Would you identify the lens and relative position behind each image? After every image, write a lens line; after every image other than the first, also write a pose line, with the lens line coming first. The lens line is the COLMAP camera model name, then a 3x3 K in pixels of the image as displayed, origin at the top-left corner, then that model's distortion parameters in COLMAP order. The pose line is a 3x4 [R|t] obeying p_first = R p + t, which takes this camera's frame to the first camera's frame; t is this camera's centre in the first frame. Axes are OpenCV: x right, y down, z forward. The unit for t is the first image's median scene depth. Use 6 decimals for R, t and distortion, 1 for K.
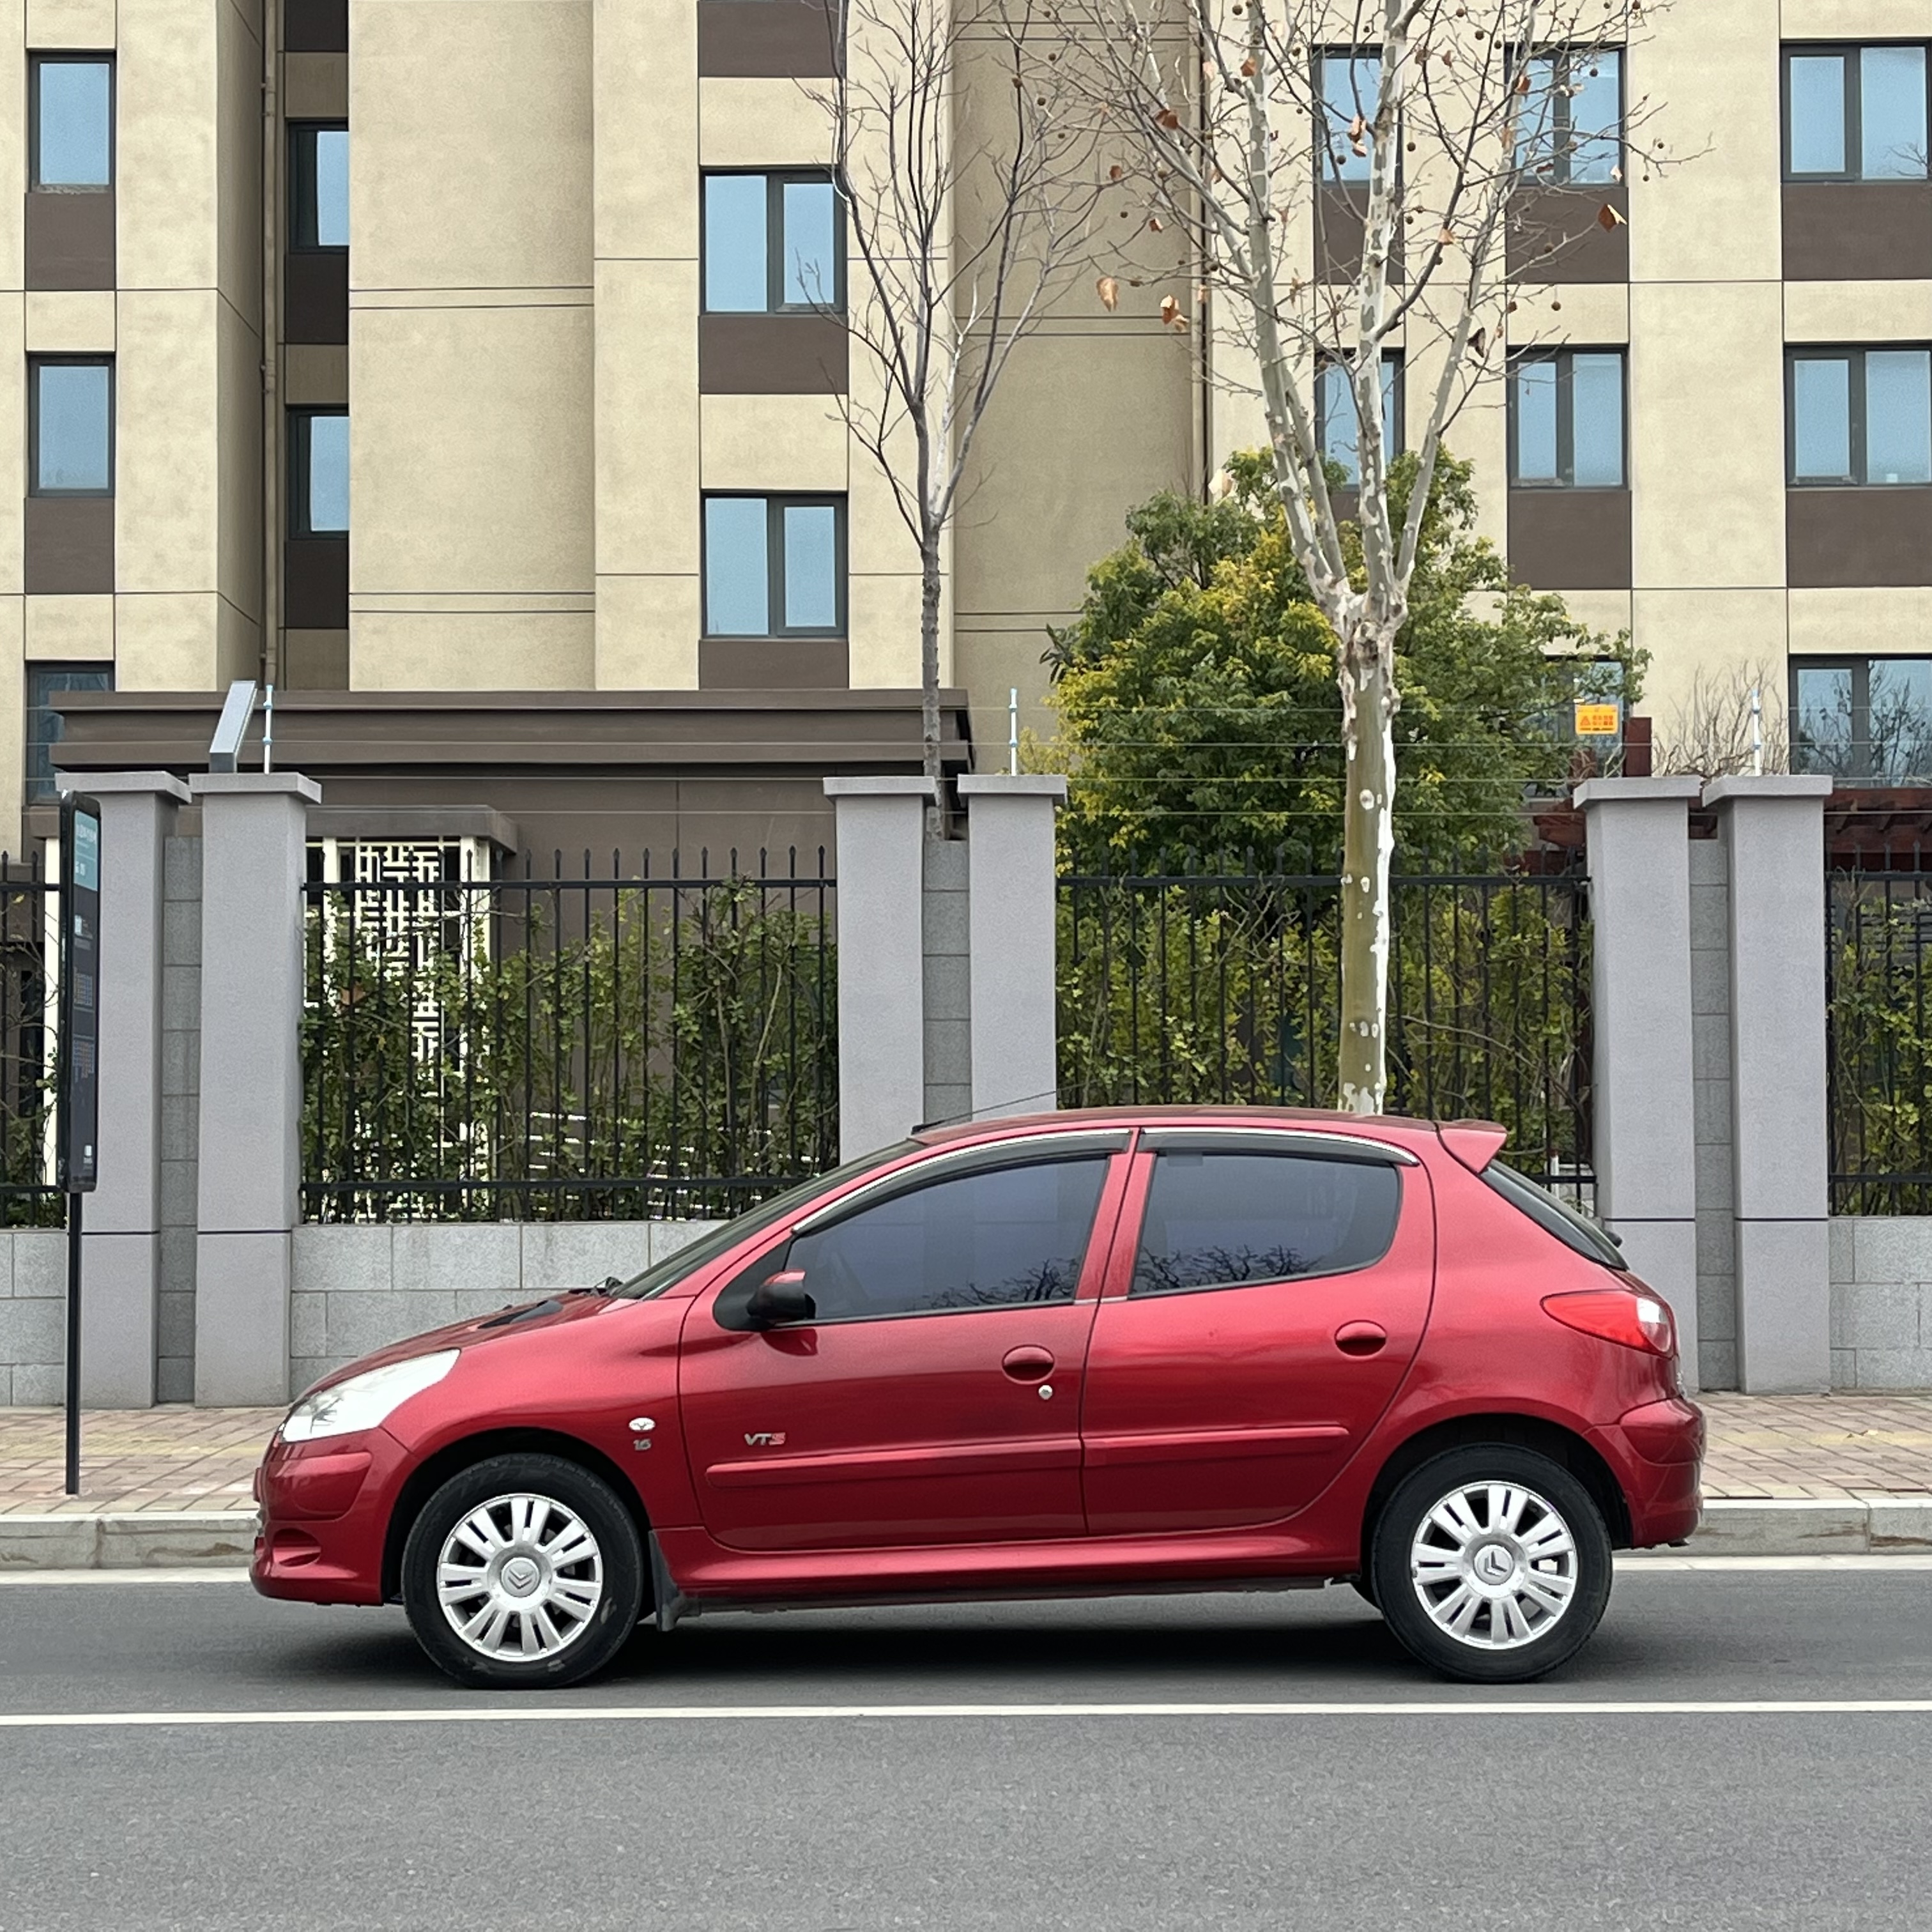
lens RADIAL K [[3877.6, 0, 966.0], [0, 3877.6, 966.0], [0, 0, 1]] dist [0.190266, 0.146466]
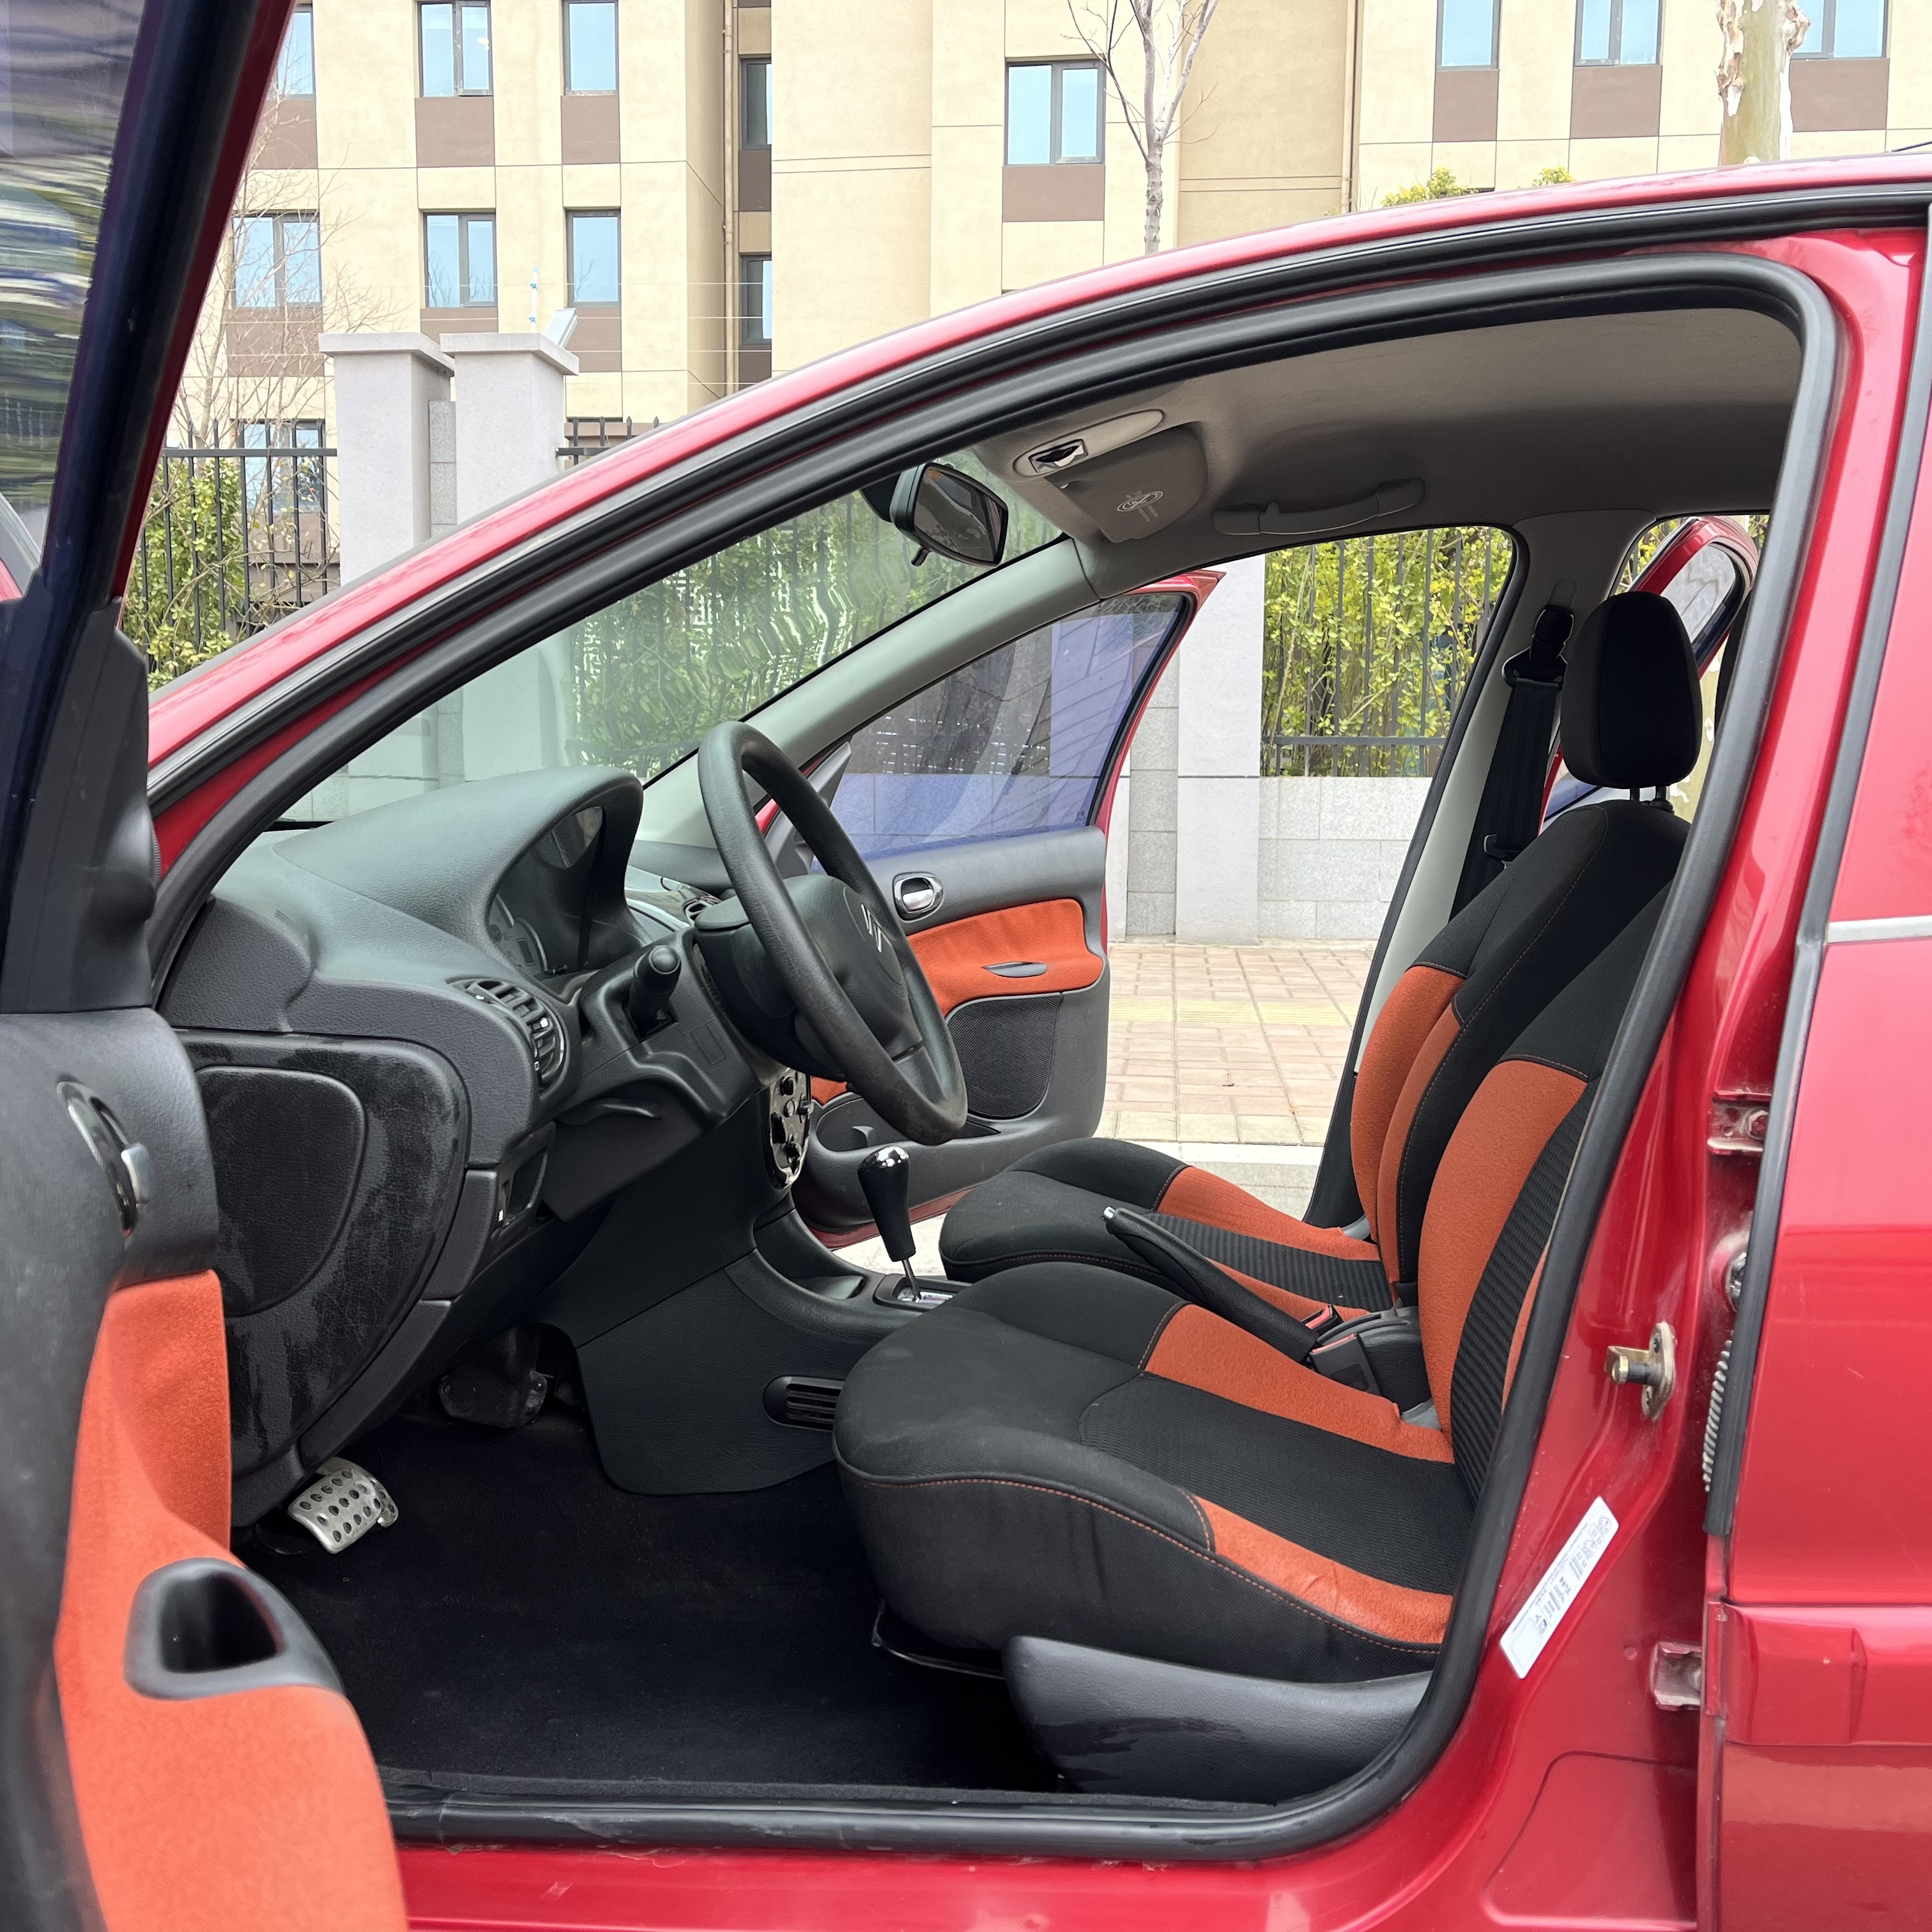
lens RADIAL K [[1865.9, 0, 966.0], [0, 1865.9, 966.0], [0, 0, 1]] dist [0.038542, -0.019133]
pose [[0.994003, 0.025064, -0.106439, 0.000101], [-0.008487, 0.988125, 0.153420, 0.035102], [0.109020, -0.151596, 0.982412, 0.439899]]
